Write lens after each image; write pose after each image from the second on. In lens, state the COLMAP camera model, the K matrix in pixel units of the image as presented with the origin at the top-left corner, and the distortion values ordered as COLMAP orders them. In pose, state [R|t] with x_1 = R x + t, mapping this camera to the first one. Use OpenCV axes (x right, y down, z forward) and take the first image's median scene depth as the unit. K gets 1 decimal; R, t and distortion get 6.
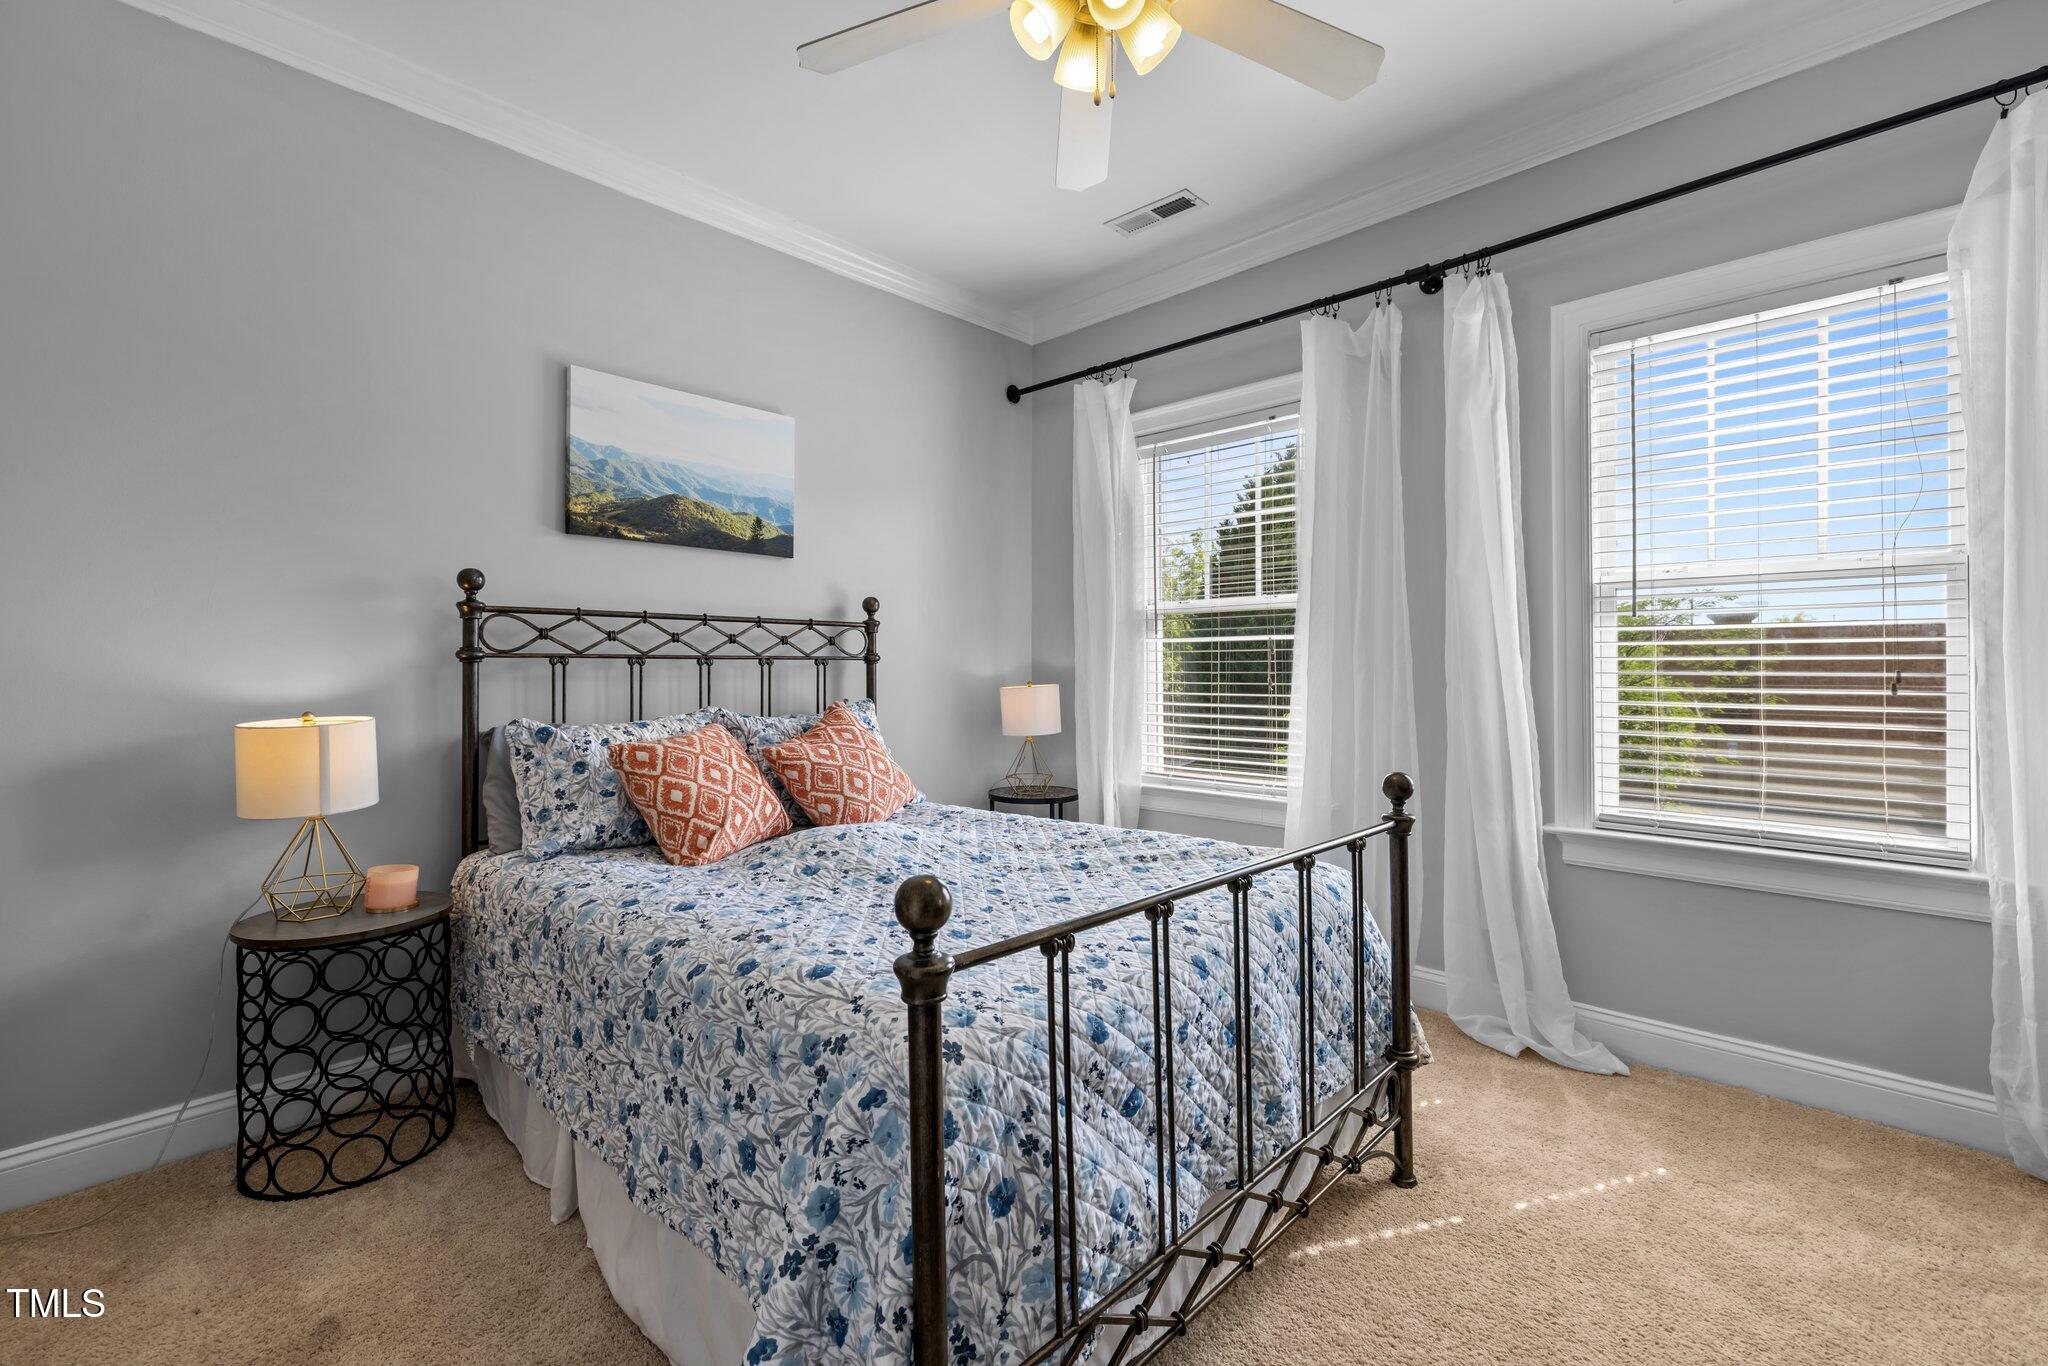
lens RADIAL K [[922.2, 0, 1019.1], [0, 922.2, 652.1], [0, 0, 1]] dist [-0.001065, -0.000418]
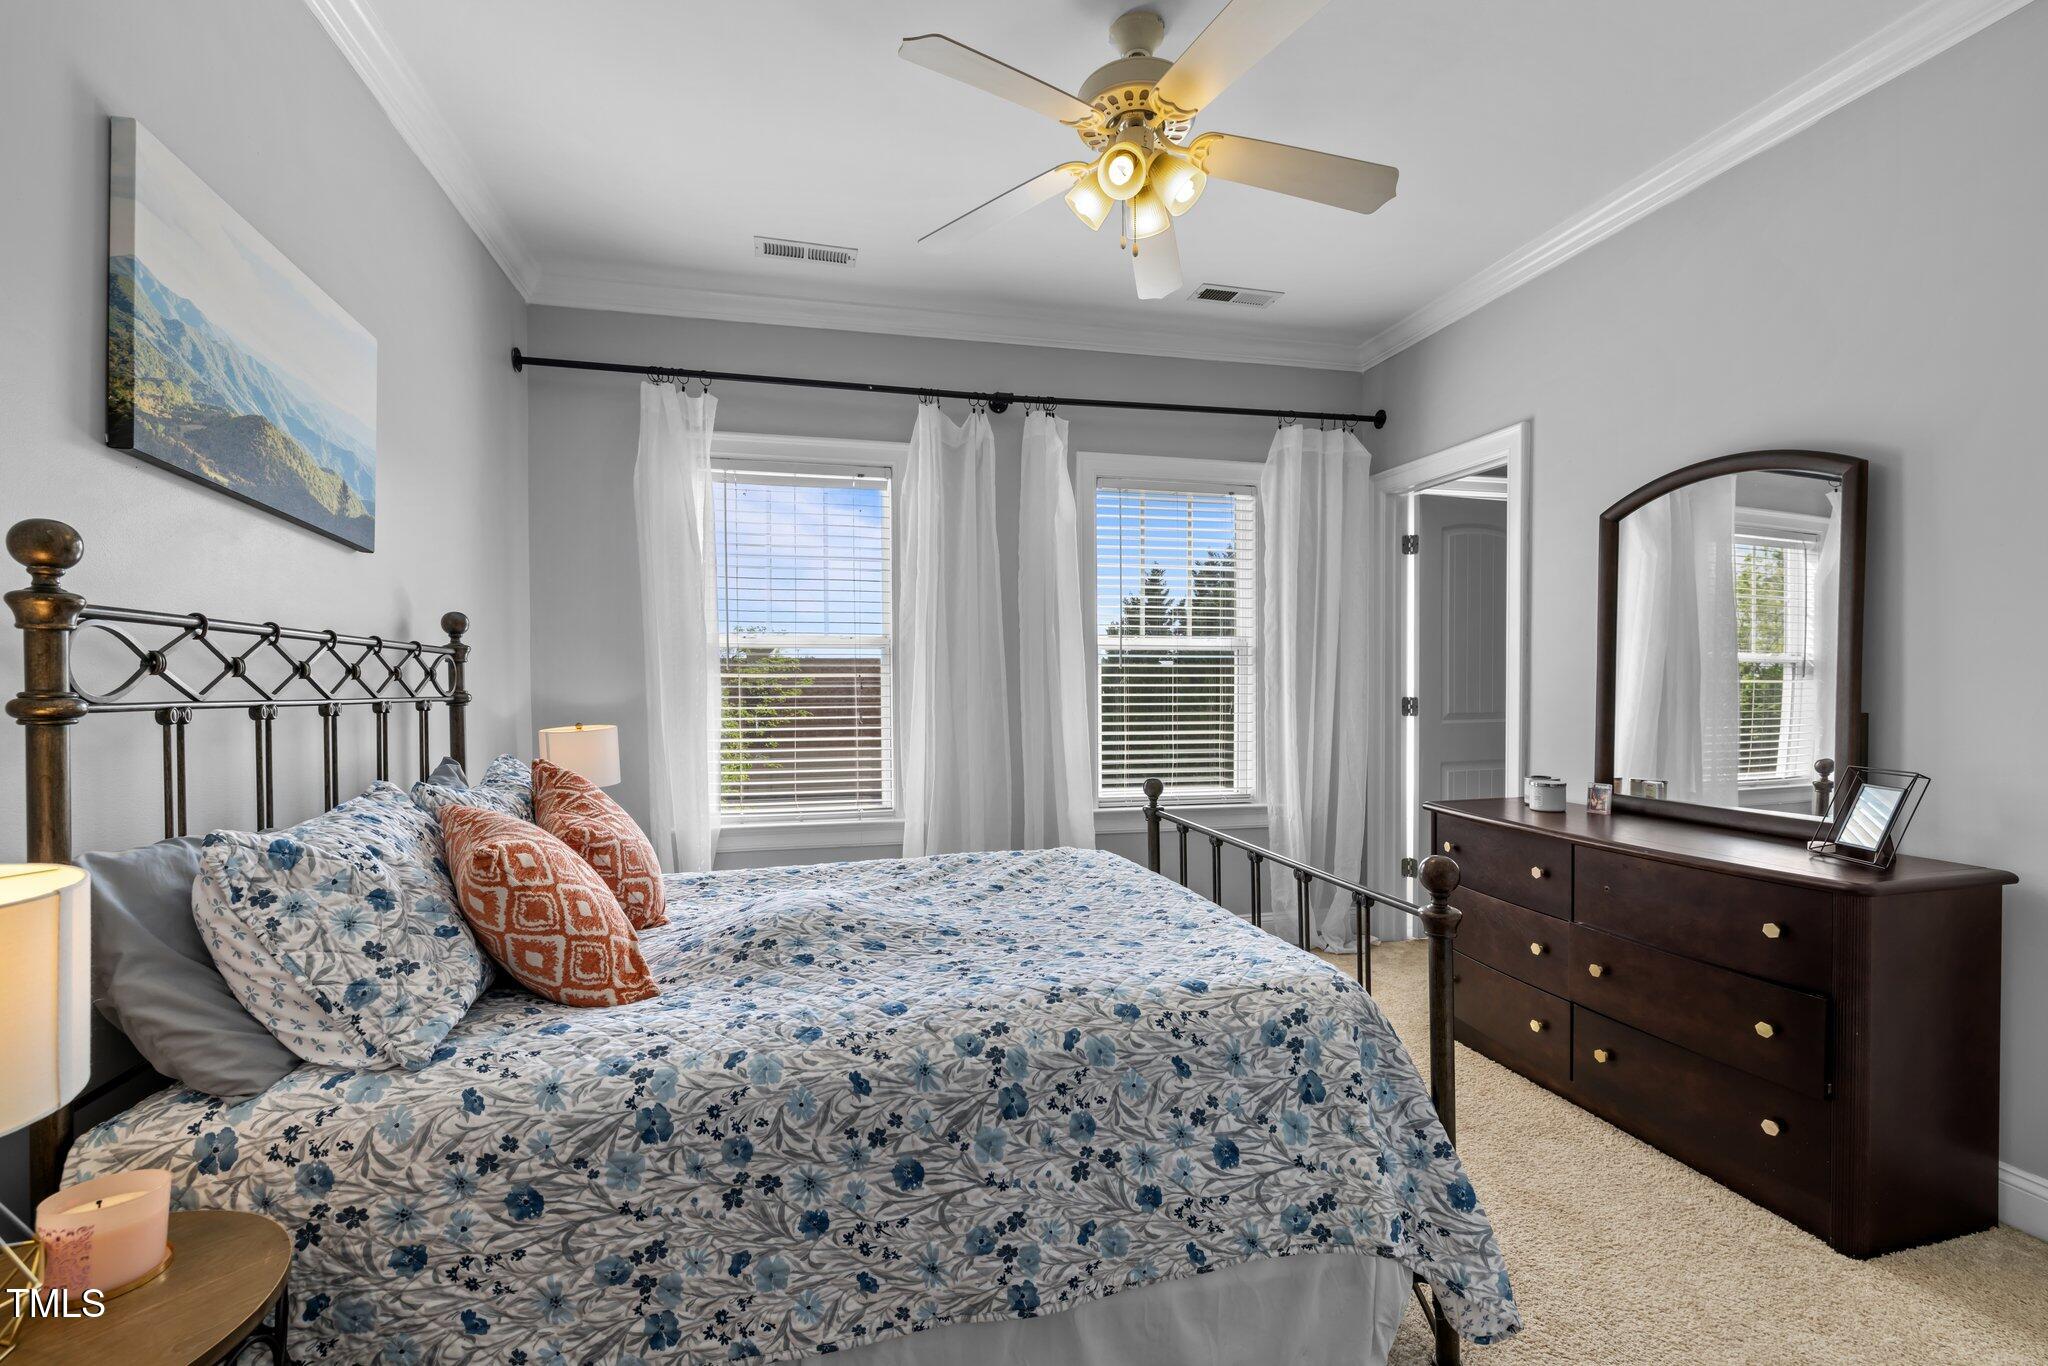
lens RADIAL K [[922.2, 0, 1025.8], [0, 922.2, 692.4], [0, 0, 1]] dist [-0.001065, -0.000418]
pose [[0.502563, -0.005776, 0.864521, -0.747831], [-0.012377, 0.999827, 0.013875, -0.017226], [-0.864452, -0.017673, 0.502405, 0.351304]]
